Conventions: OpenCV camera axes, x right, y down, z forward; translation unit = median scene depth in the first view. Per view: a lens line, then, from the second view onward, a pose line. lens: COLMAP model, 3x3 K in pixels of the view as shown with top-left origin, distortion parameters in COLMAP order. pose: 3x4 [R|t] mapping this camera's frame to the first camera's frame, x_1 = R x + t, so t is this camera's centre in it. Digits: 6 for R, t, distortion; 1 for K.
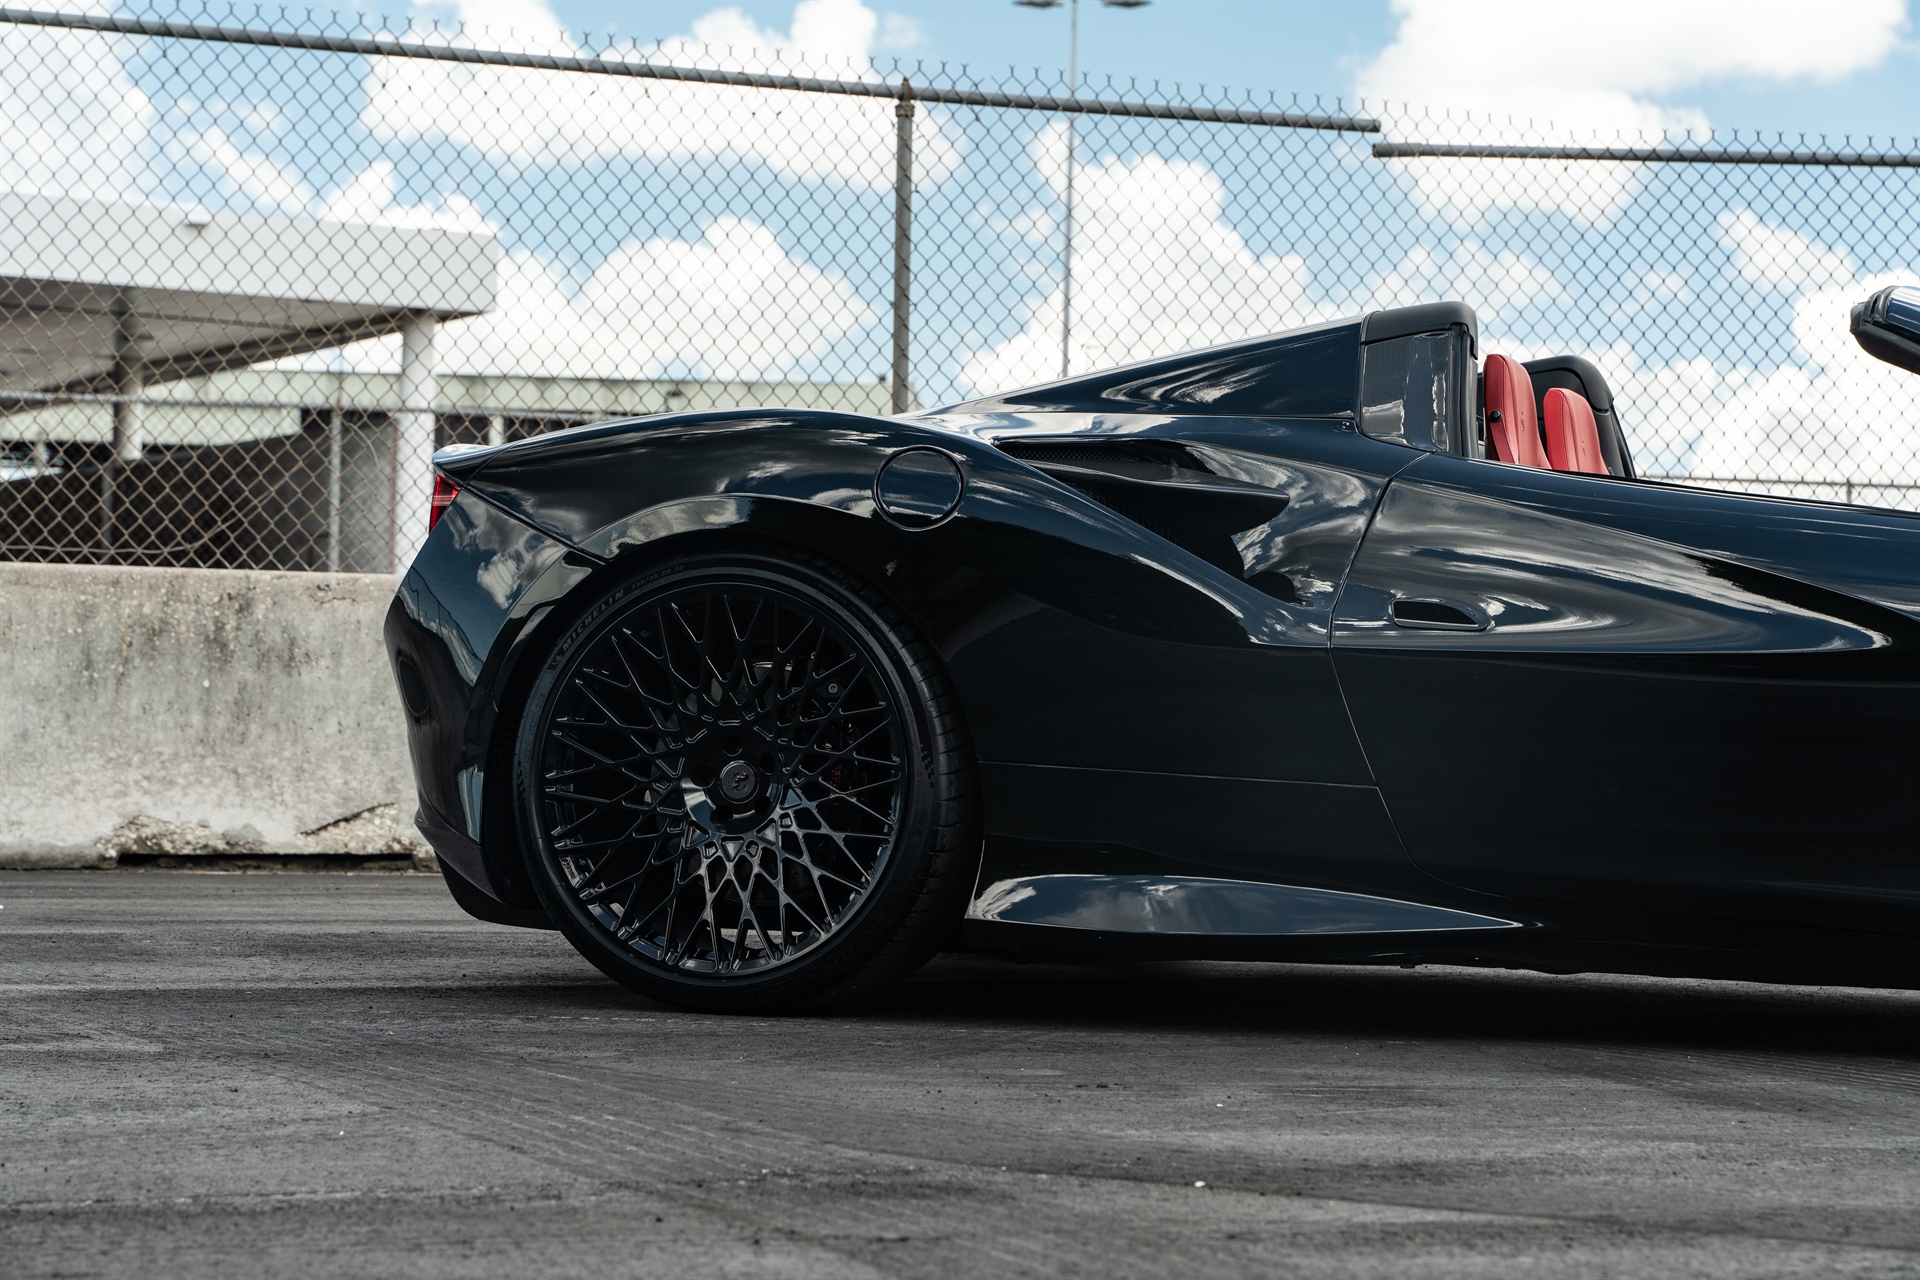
lens RADIAL K [[4290.9, 0, 960.3], [0, 4290.9, 674.3], [0, 0, 1]] dist [0.023838, -0.277822]
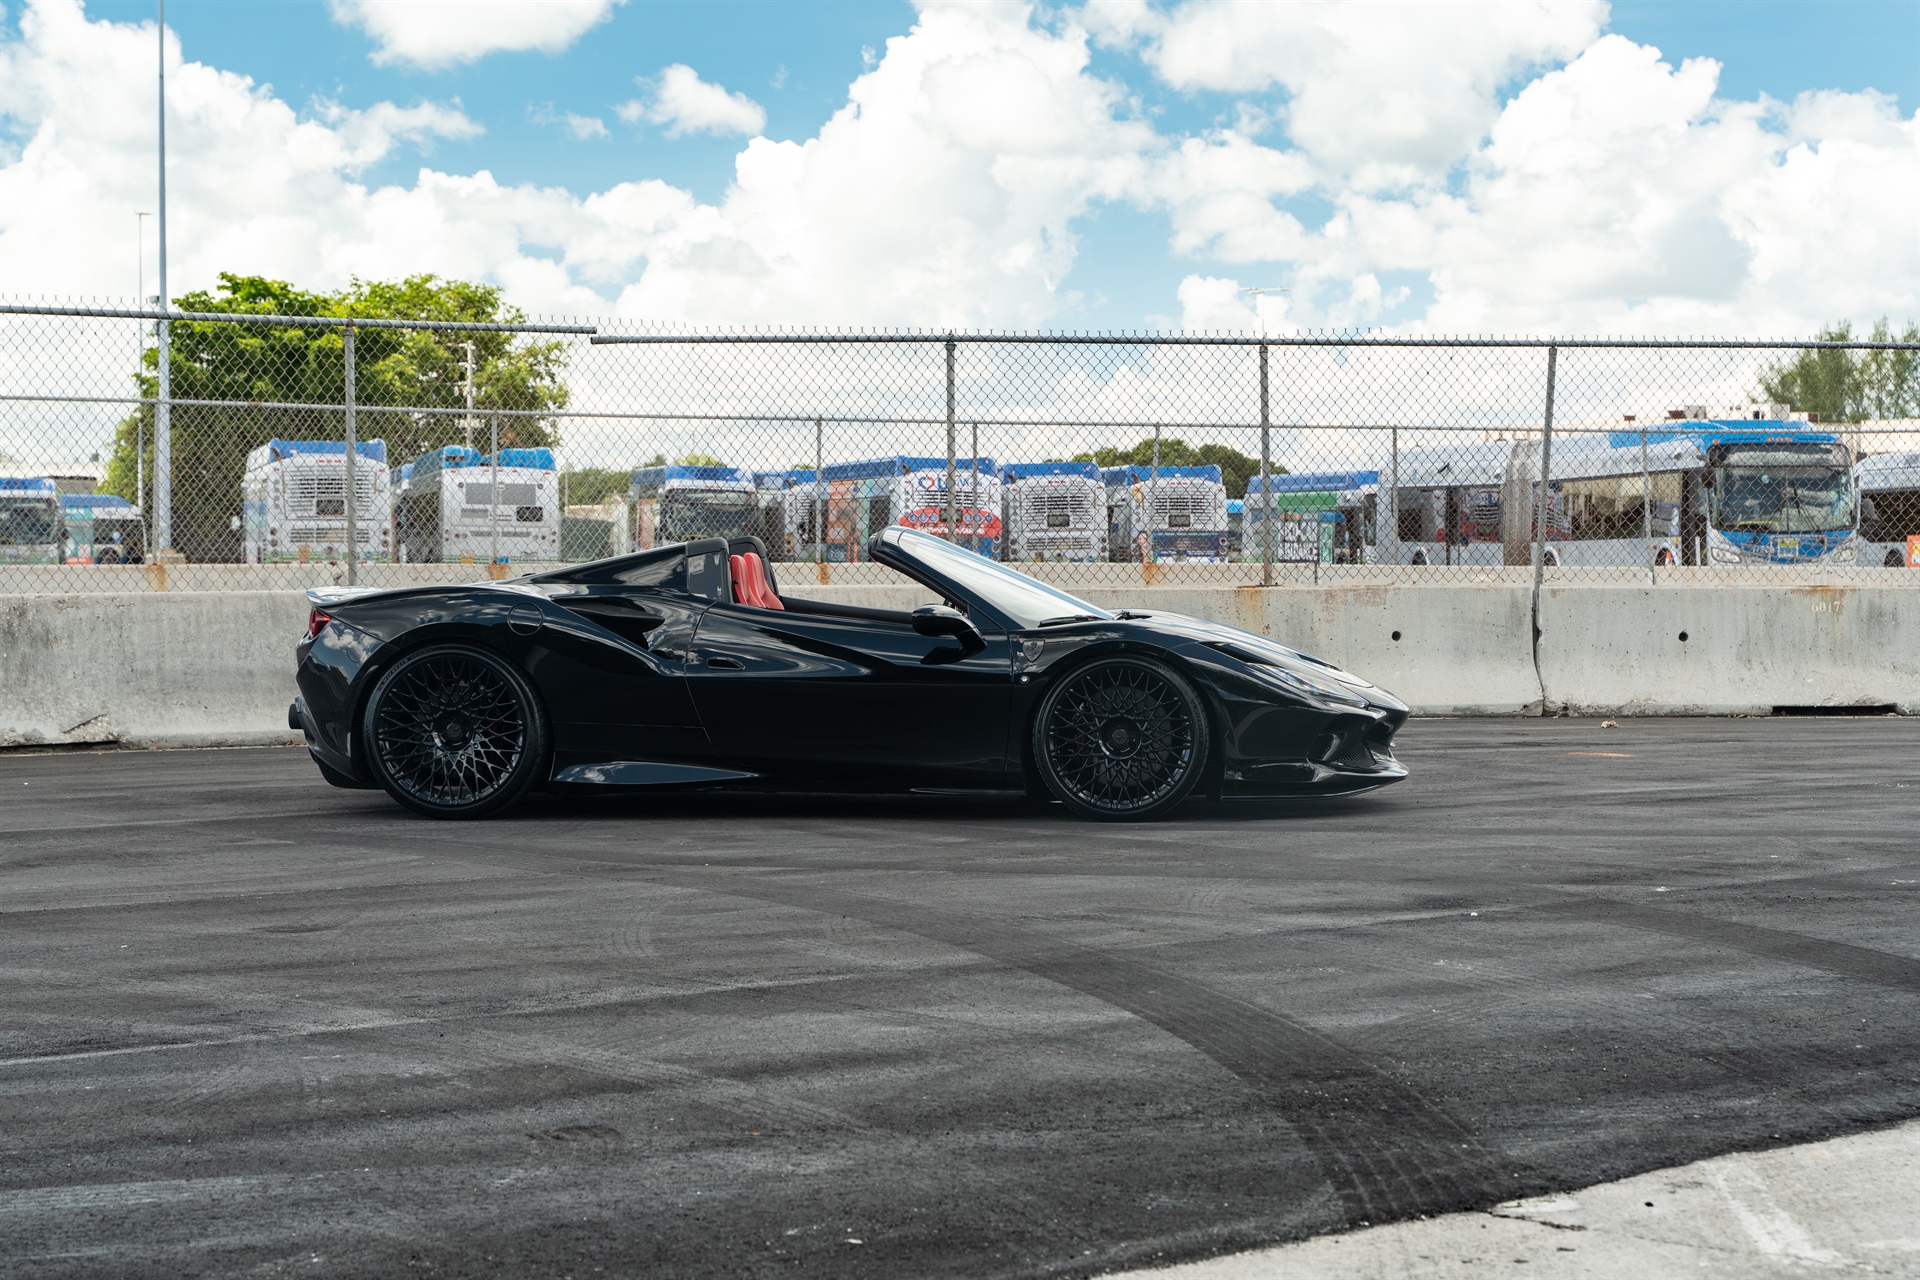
lens RADIAL K [[3620.9, 0, 960.0], [0, 3620.9, 640.0], [0, 0, 1]] dist [-0.018080, 0.022922]
pose [[0.969219, -0.030420, 0.244315, -0.290648], [0.020738, 0.998898, 0.042106, -0.116889], [-0.245327, -0.035743, 0.968781, -1.207570]]
